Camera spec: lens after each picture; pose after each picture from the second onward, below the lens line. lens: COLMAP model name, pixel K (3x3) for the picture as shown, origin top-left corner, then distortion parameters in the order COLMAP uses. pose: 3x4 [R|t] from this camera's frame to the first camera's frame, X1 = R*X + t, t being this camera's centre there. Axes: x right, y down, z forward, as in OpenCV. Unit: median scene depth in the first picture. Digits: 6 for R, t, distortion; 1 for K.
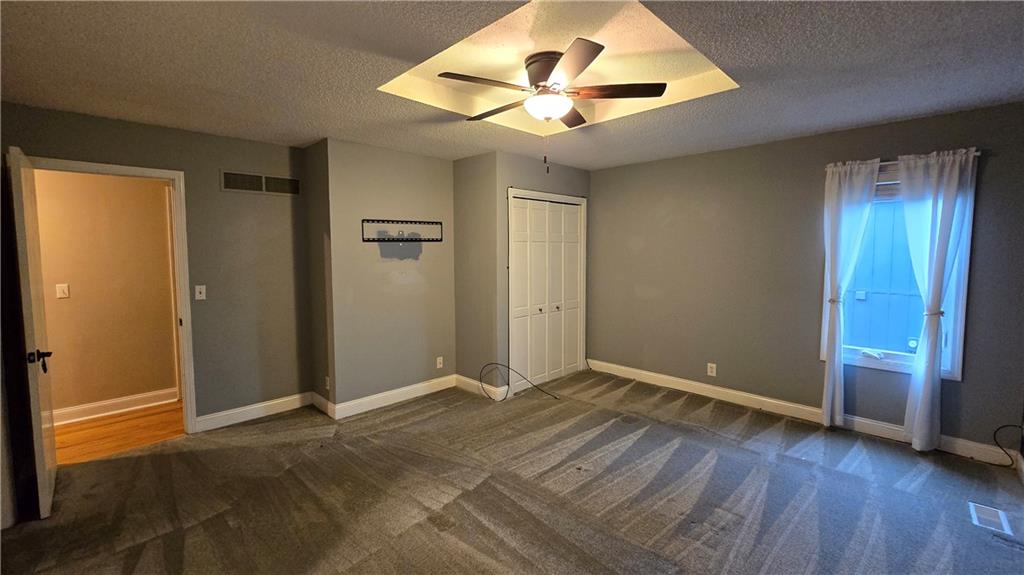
lens RADIAL K [[422.7, 0, 512.4], [0, 422.7, 277.0], [0, 0, 1]] dist [-0.000801, -0.000140]
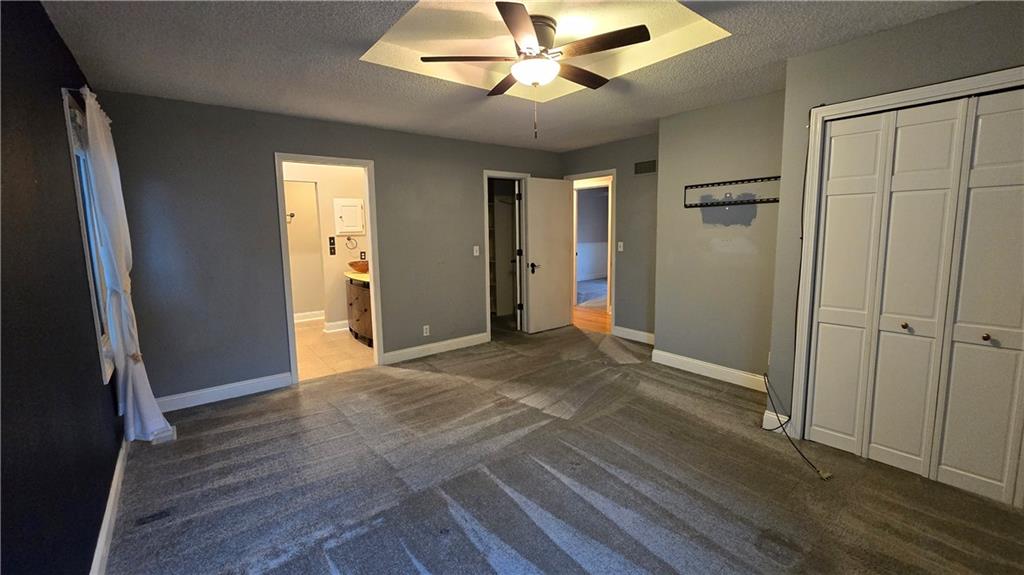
lens RADIAL K [[422.7, 0, 512.4], [0, 422.7, 277.0], [0, 0, 1]] dist [-0.000801, -0.000140]
pose [[-0.116568, 0.121393, -0.985736, 0.721238], [-0.048808, 0.990603, 0.127764, -0.026239], [0.991983, 0.063005, -0.109548, 0.682871]]
